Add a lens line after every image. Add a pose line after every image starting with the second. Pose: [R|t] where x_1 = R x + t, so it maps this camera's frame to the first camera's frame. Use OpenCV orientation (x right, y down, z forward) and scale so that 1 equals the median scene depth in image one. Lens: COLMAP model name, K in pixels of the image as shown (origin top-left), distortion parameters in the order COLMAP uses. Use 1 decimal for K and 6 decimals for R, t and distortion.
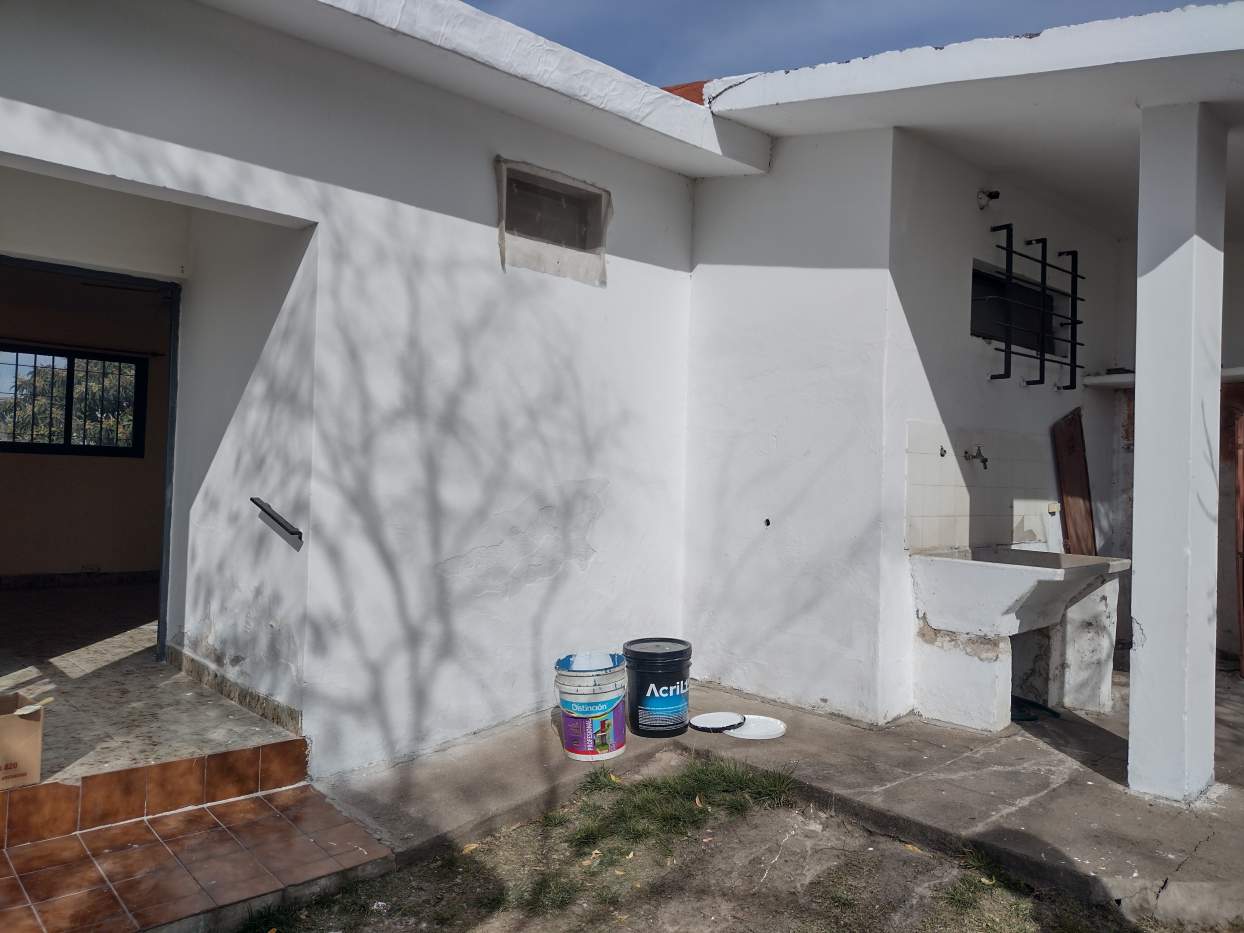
lens RADIAL K [[934.9, 0, 623.9], [0, 934.9, 456.7], [0, 0, 1]] dist [0.090687, -0.119418]
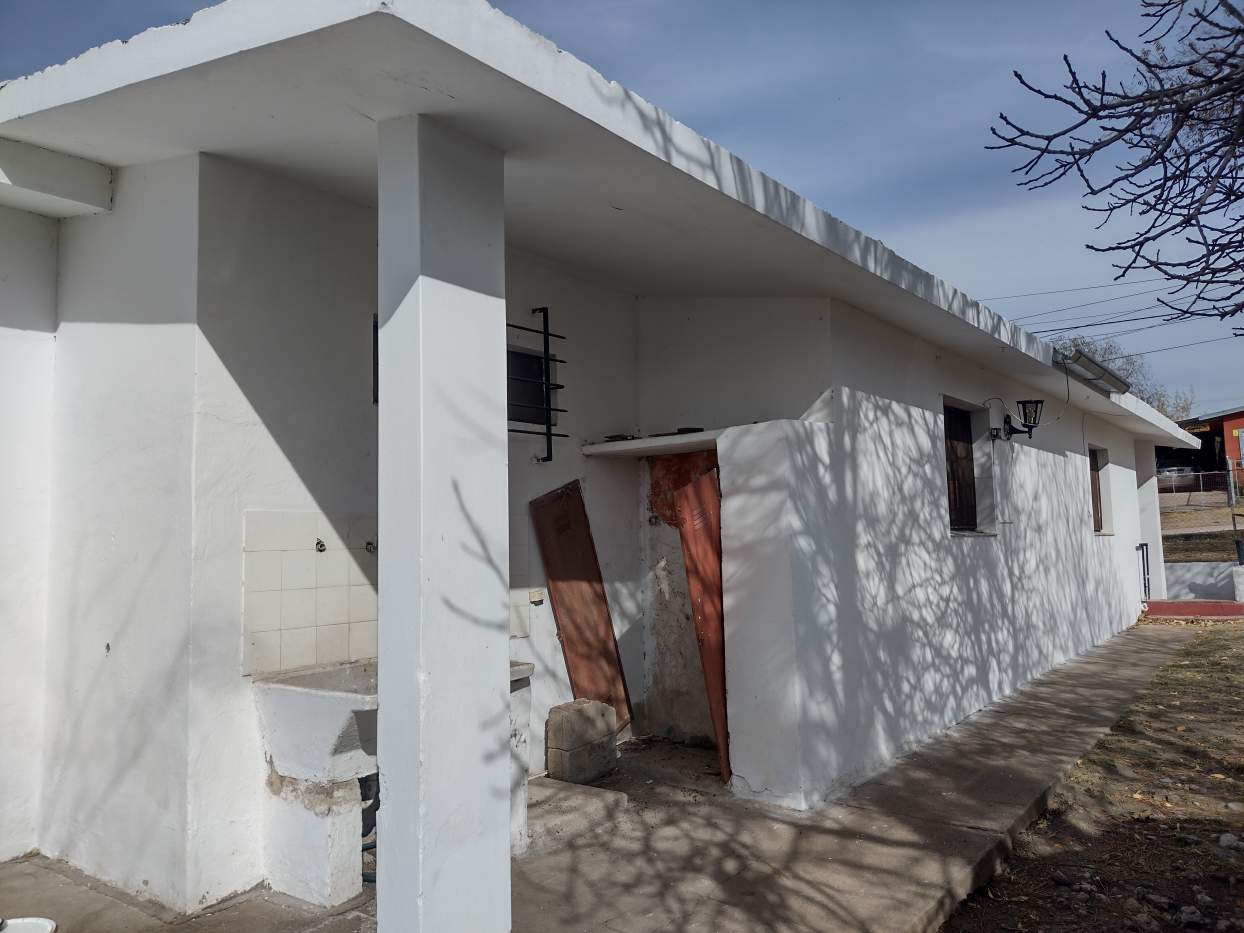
lens RADIAL K [[934.6, 0, 620.9], [0, 934.6, 460.7], [0, 0, 1]] dist [0.100215, -0.180329]
pose [[0.983192, -0.036643, 0.178860, 0.458185], [0.048751, 0.996773, -0.063775, -0.014406], [-0.175946, 0.071423, 0.981805, 0.150734]]
